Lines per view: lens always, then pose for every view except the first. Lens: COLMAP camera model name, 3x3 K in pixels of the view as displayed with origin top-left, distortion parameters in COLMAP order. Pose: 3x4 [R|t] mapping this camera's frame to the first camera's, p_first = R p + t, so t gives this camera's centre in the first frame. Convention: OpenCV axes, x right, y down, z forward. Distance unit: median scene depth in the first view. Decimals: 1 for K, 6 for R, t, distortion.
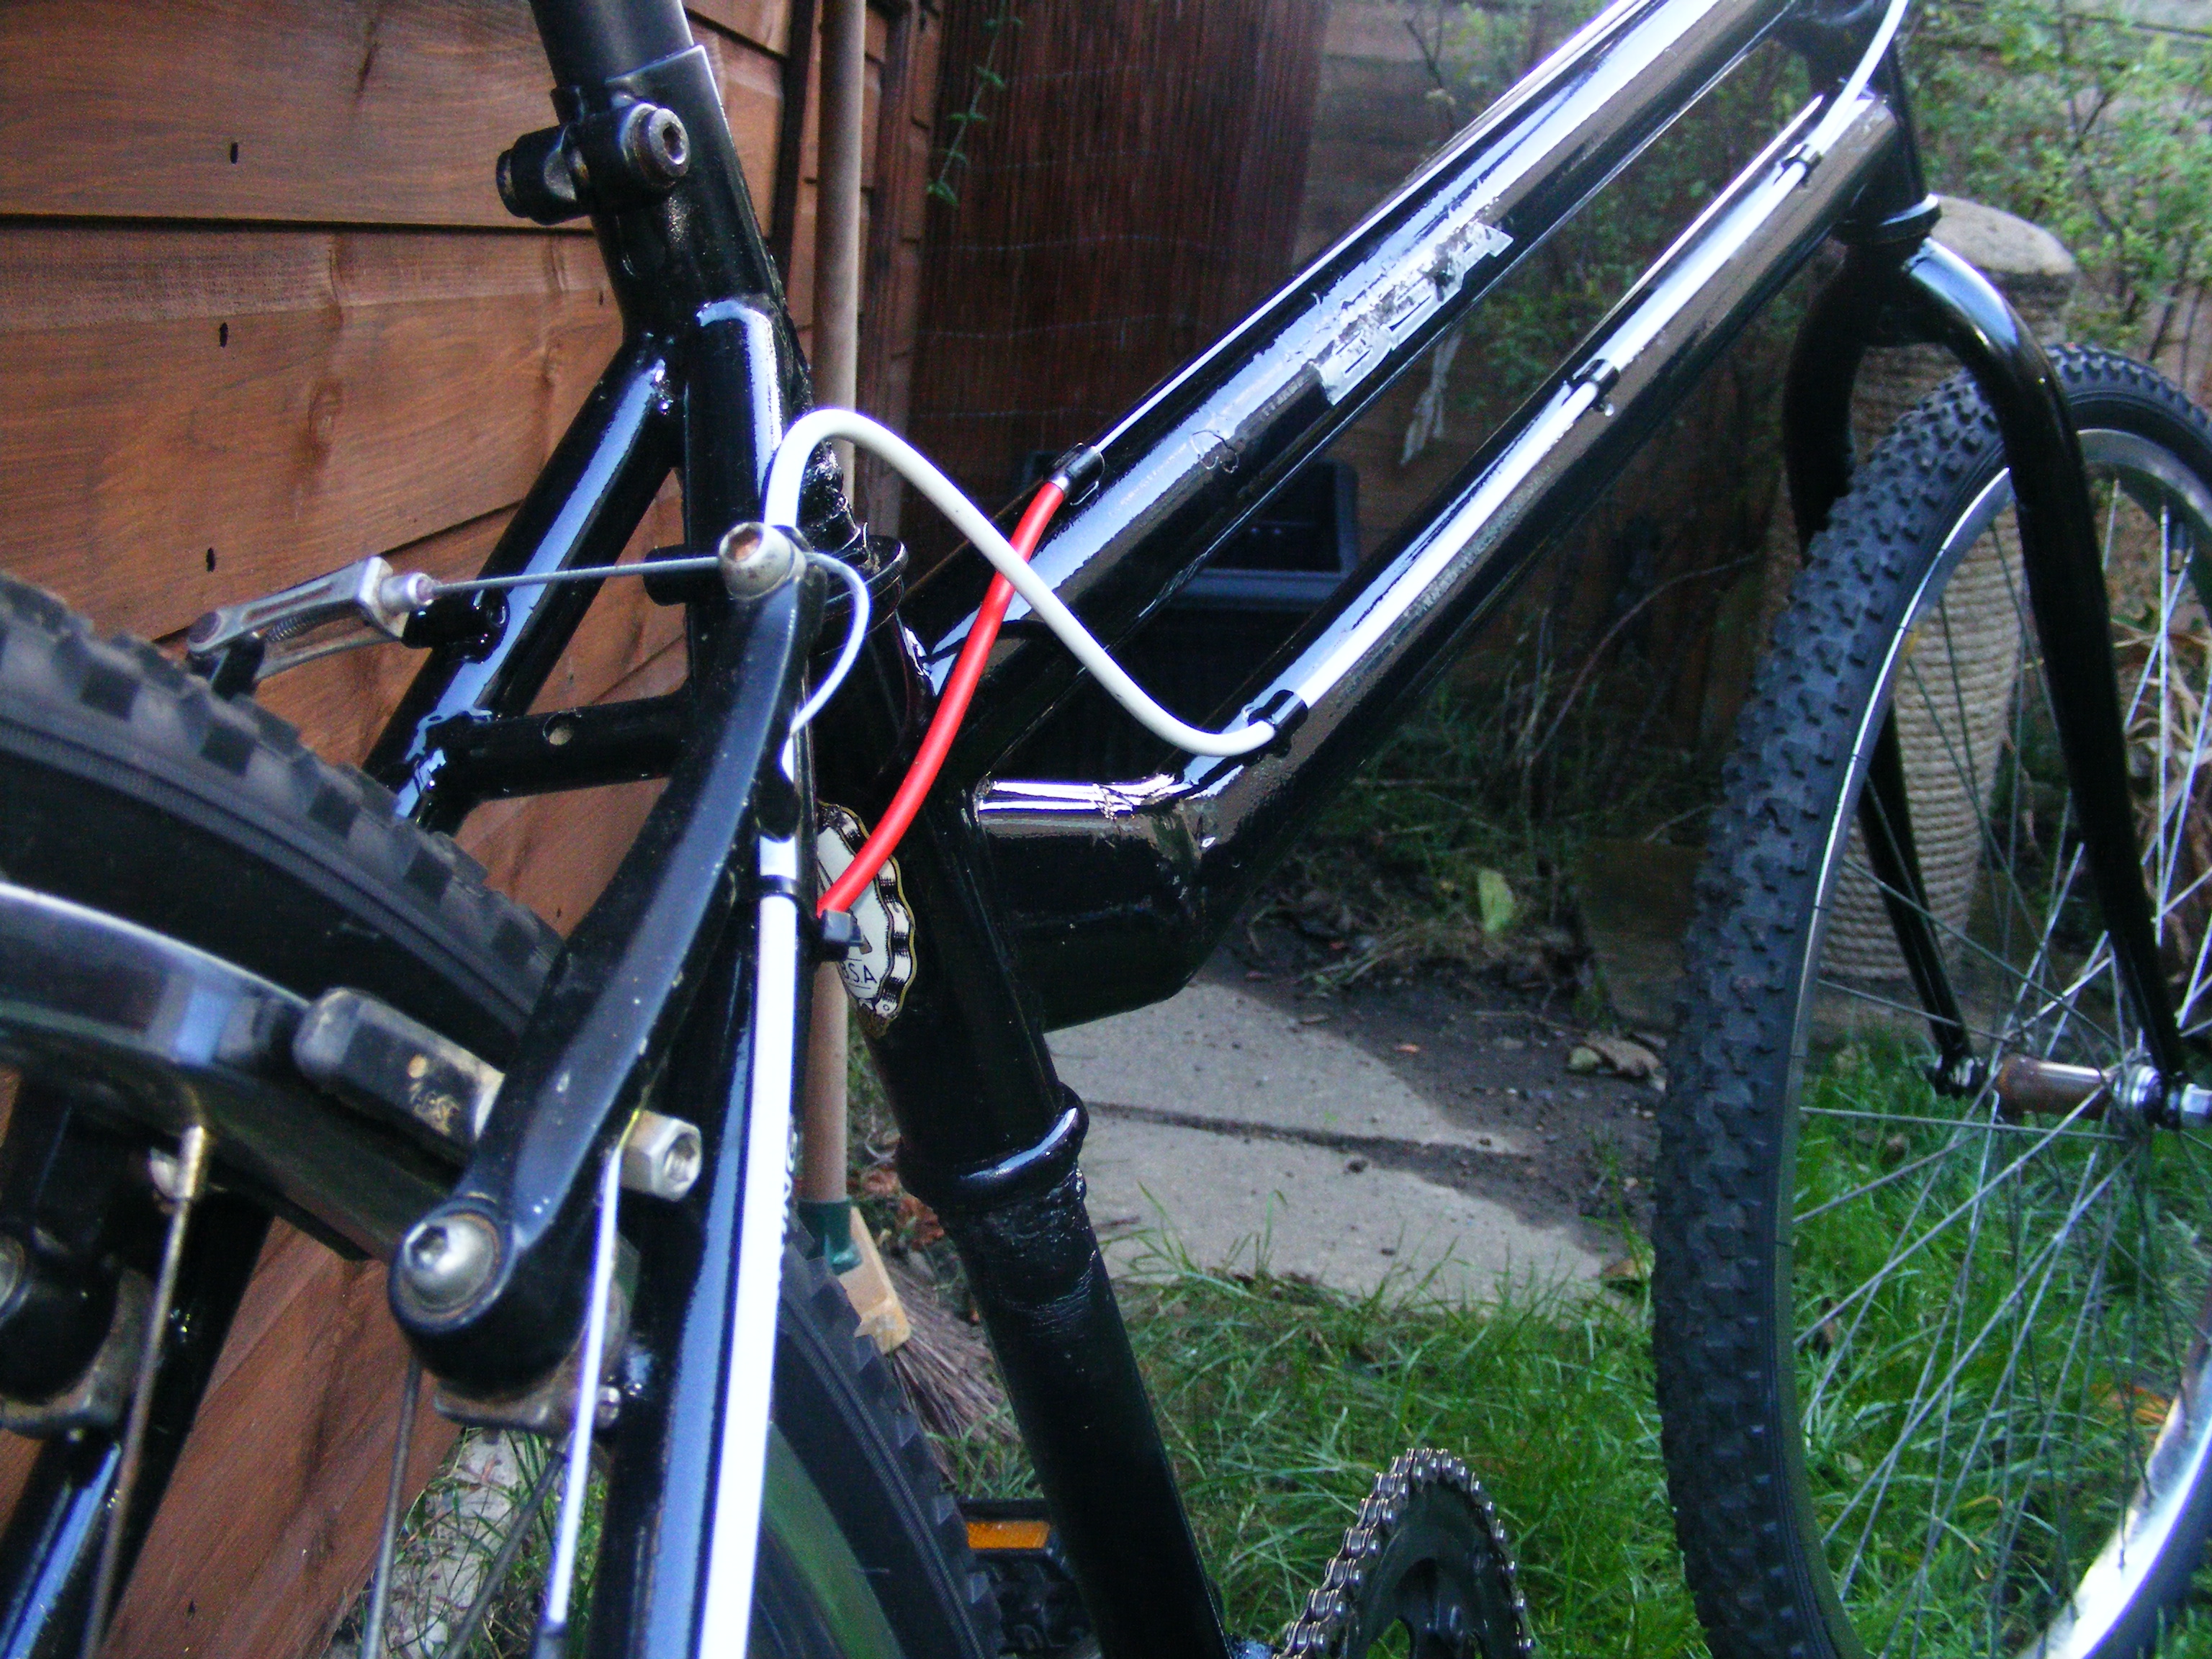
lens RADIAL K [[2493.9, 0, 1106.0], [0, 2493.9, 829.5], [0, 0, 1]] dist [-0.282258, 0.294491]
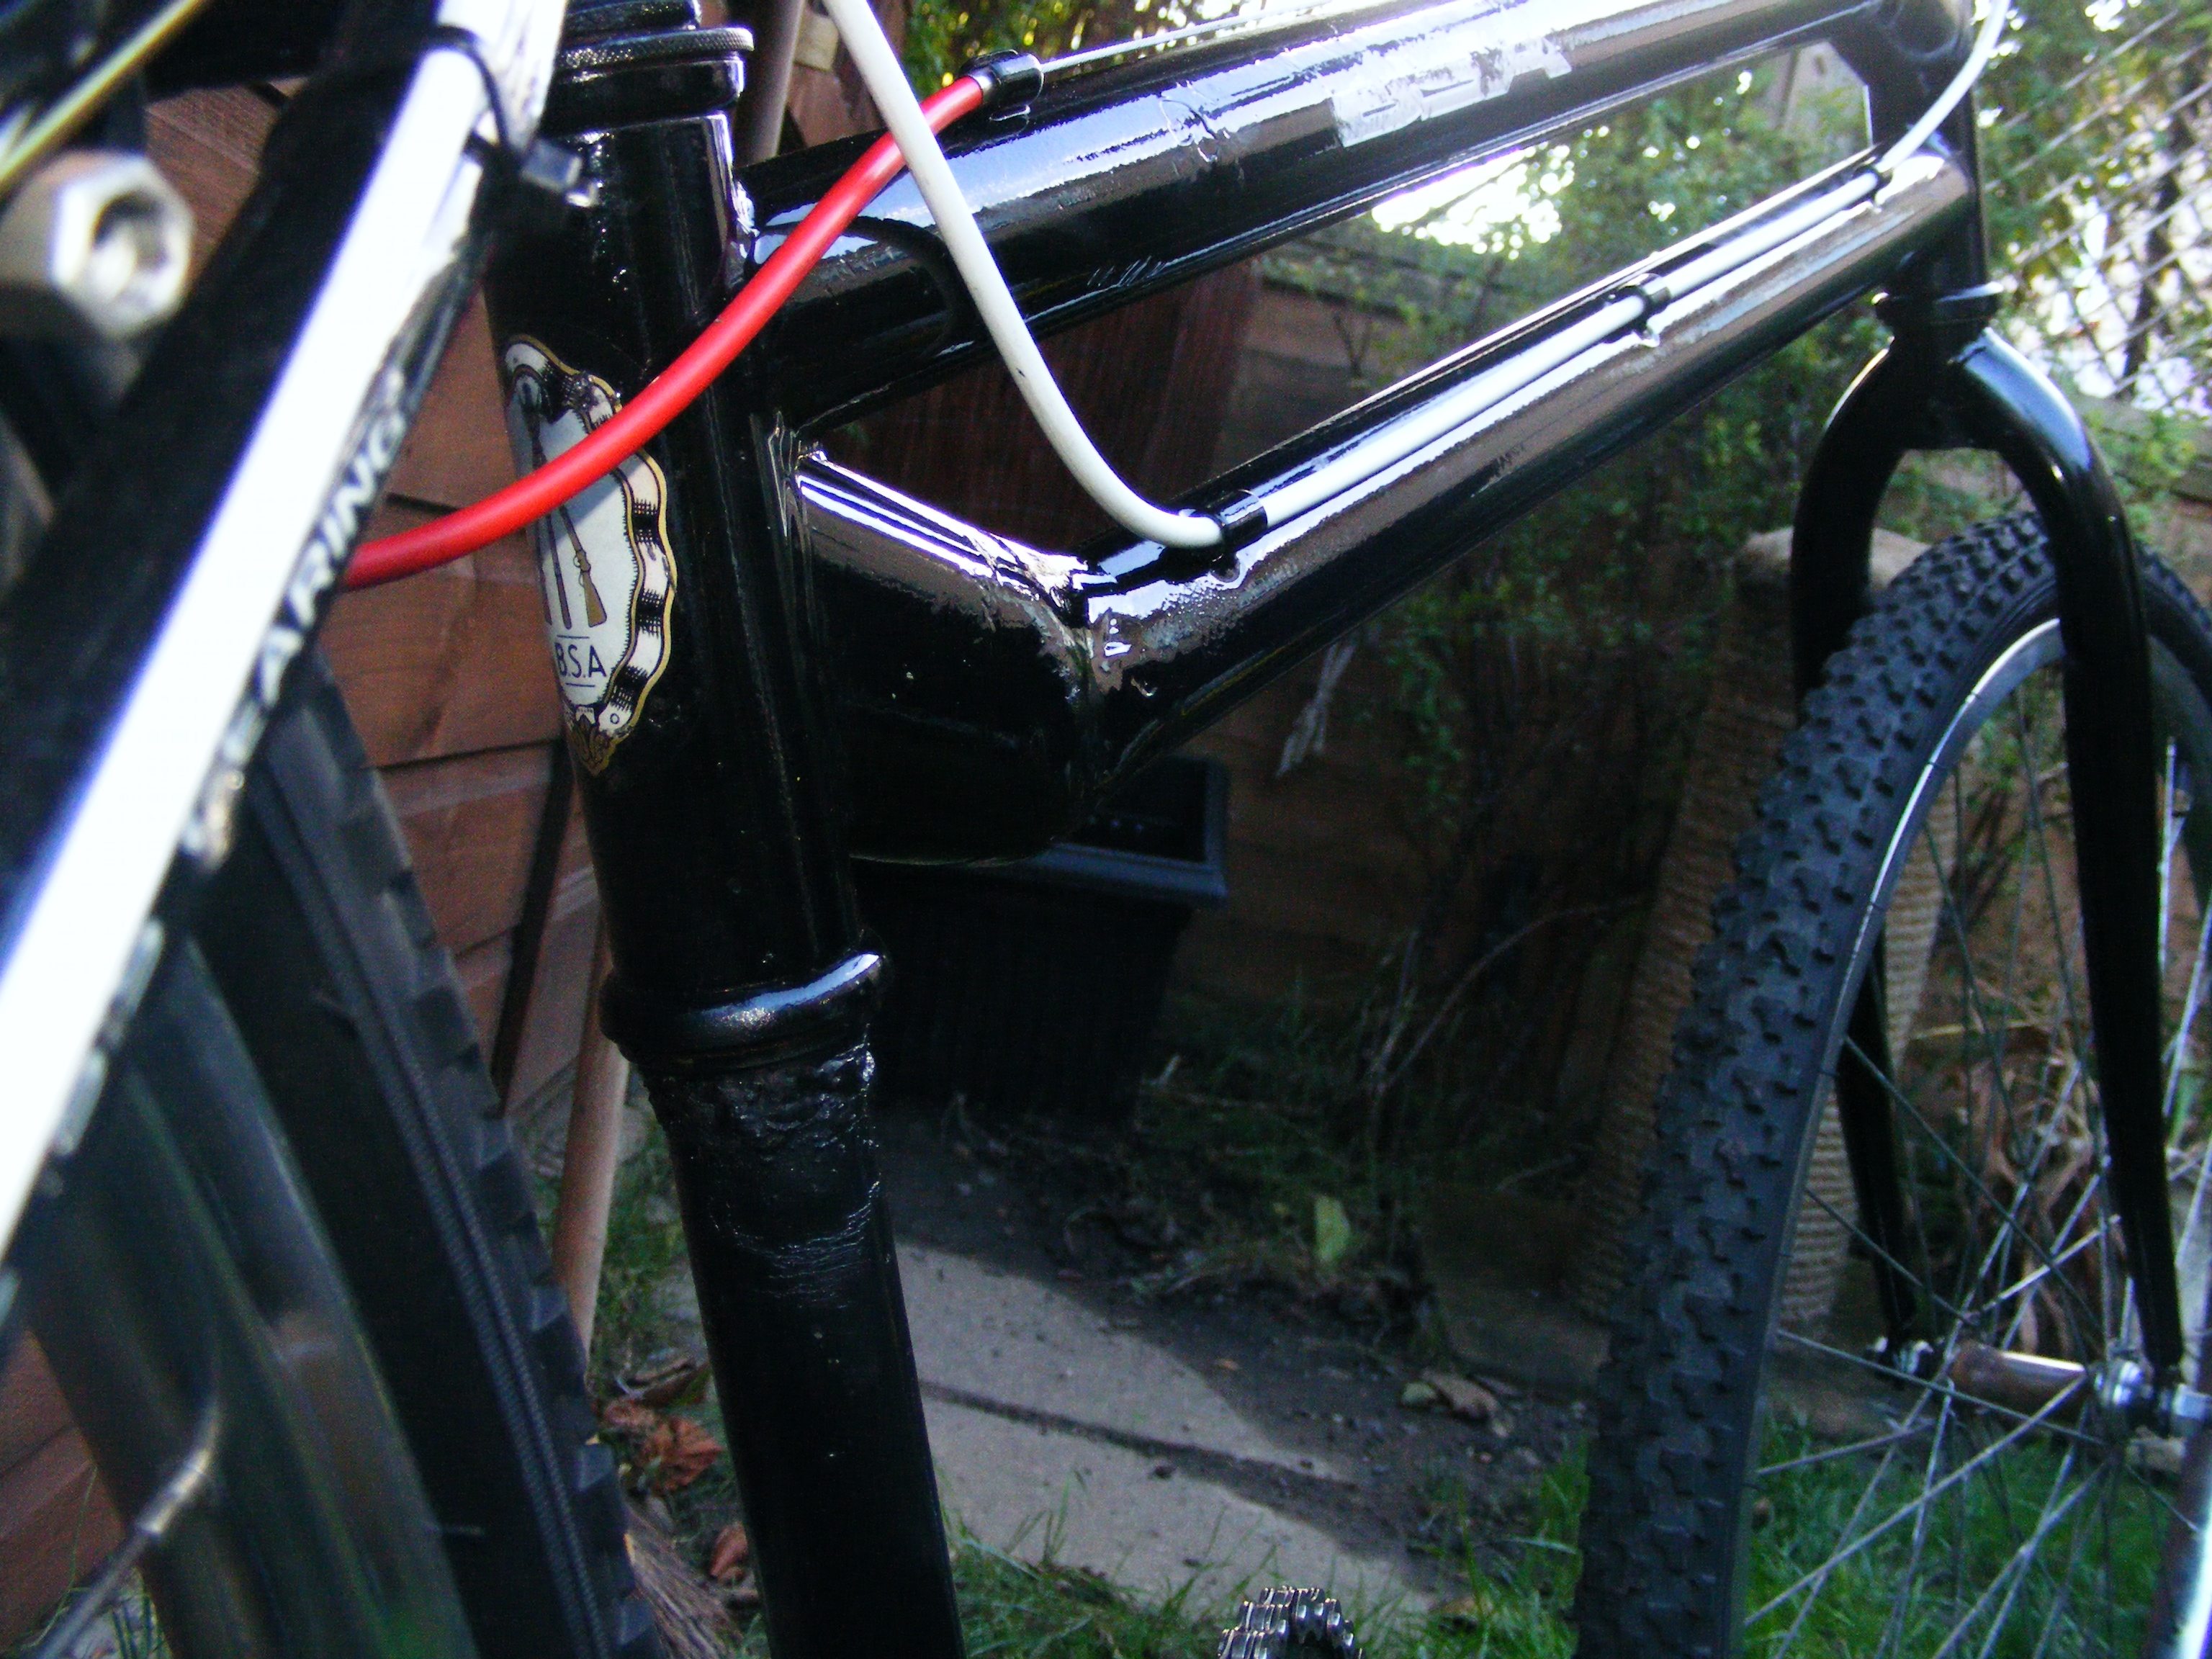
lens RADIAL K [[2467.6, 0, 1049.9], [0, 2467.6, 829.1], [0, 0, 1]] dist [-0.262782, 0.051031]
pose [[0.991688, 0.123291, 0.036801, 0.000377], [-0.116112, 0.980769, -0.156873, 0.049925], [-0.055434, 0.151296, 0.986933, 0.105671]]
